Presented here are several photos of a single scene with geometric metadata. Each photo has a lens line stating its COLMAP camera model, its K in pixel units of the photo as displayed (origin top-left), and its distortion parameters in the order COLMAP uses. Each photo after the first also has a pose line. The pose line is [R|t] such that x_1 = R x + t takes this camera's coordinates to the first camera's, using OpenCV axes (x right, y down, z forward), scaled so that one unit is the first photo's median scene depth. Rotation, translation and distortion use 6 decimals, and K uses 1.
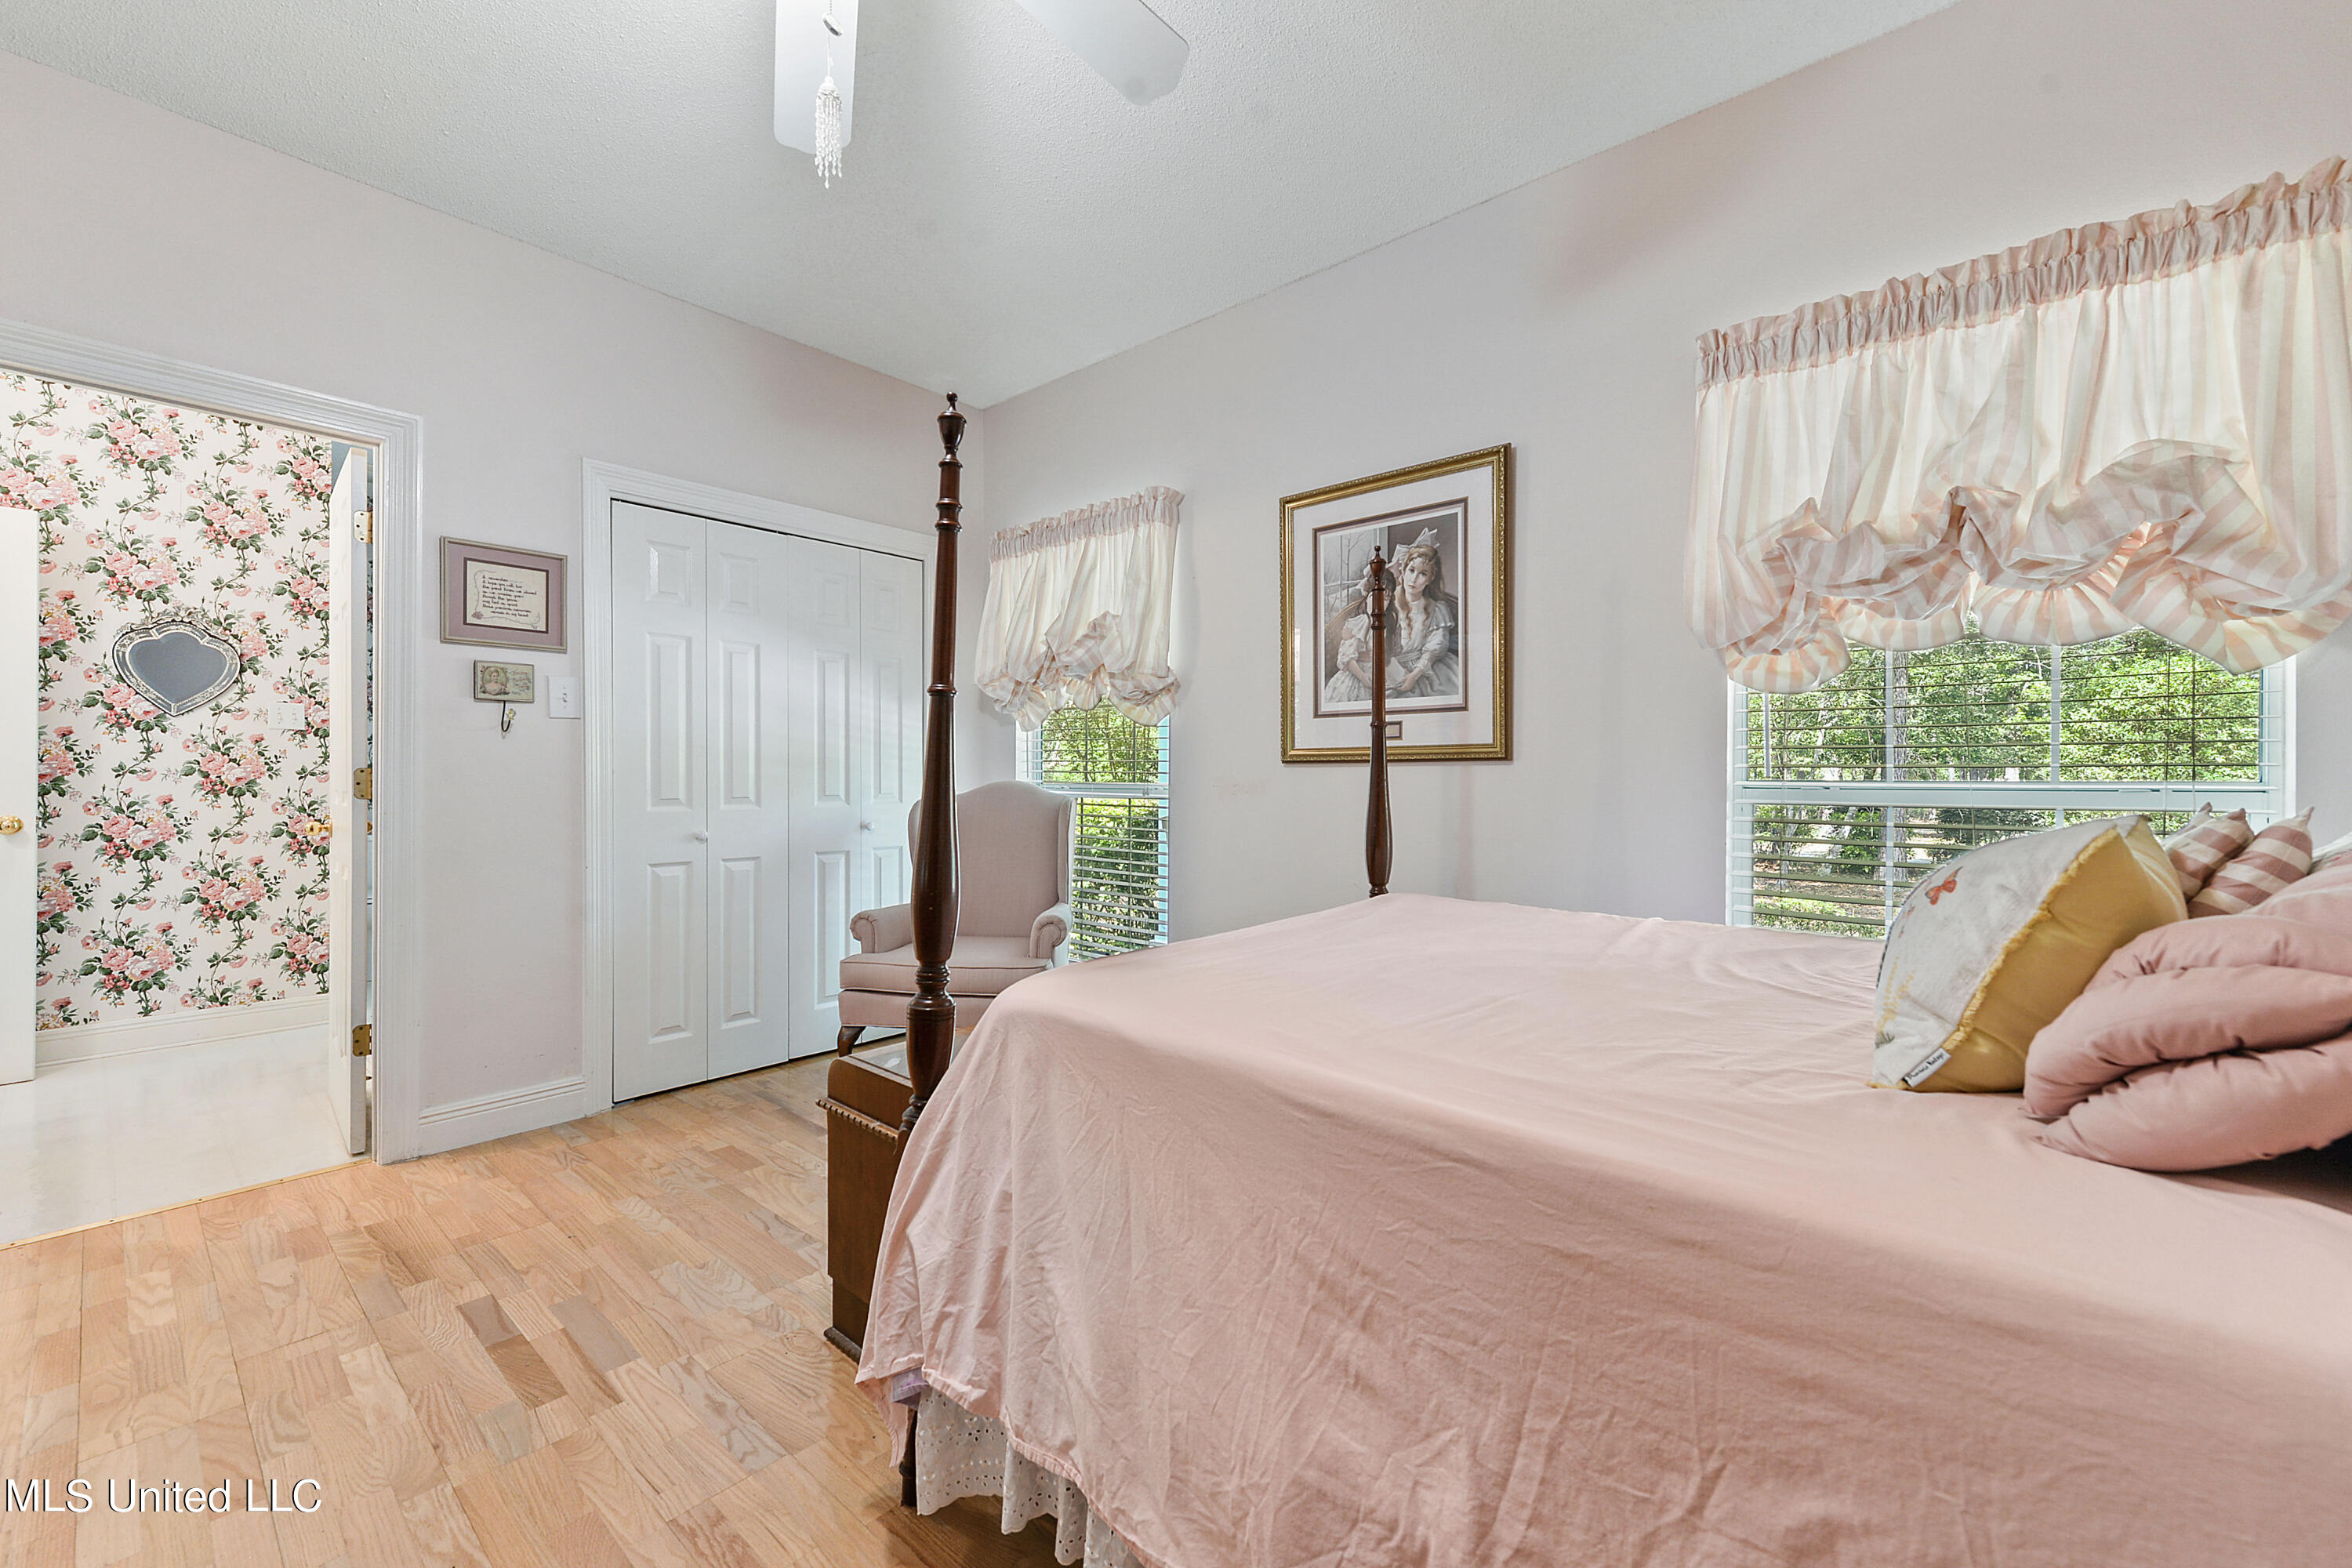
lens RADIAL K [[949.0, 0, 1176.0], [0, 949.0, 784.0], [0, 0, 1]] dist [-0.000555, -0.000036]
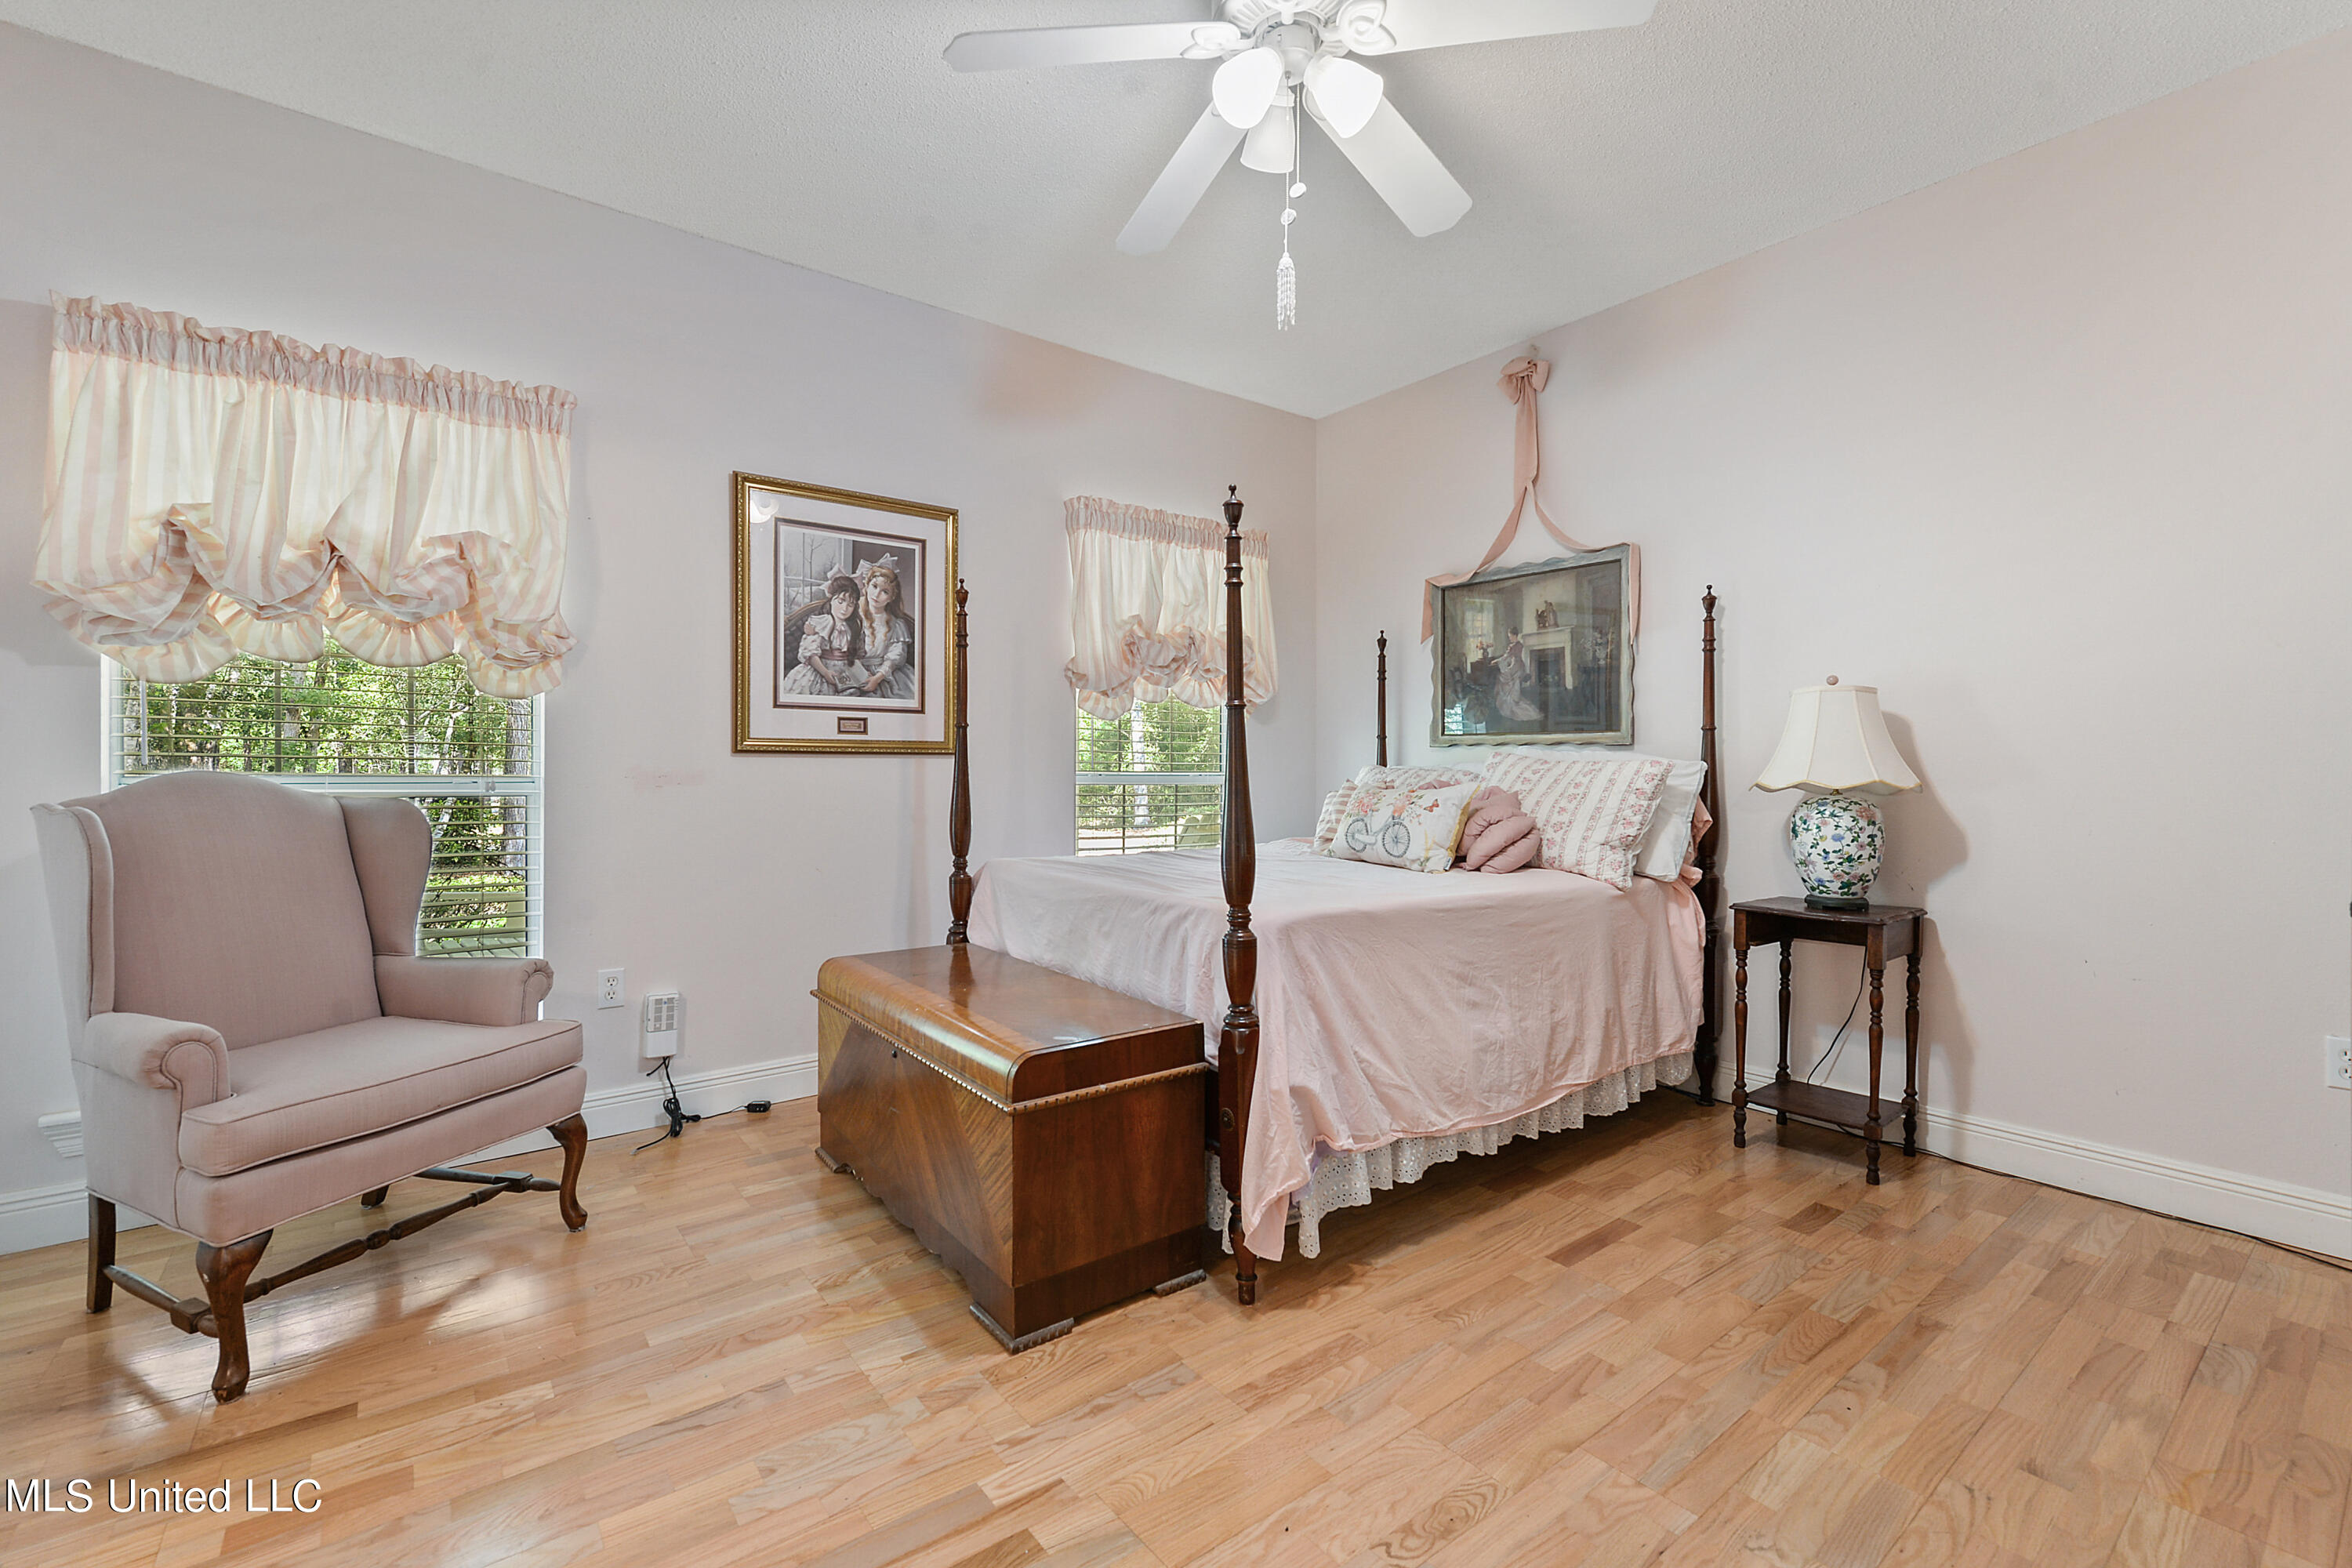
lens RADIAL K [[990.5, 0, 1176.0], [0, 990.5, 784.0], [0, 0, 1]] dist [0.000805, 0.000028]
pose [[0.187680, -0.014075, 0.982129, -0.861767], [0.003118, 0.999901, 0.013734, -0.003171], [-0.982225, 0.000485, 0.187706, 0.427326]]
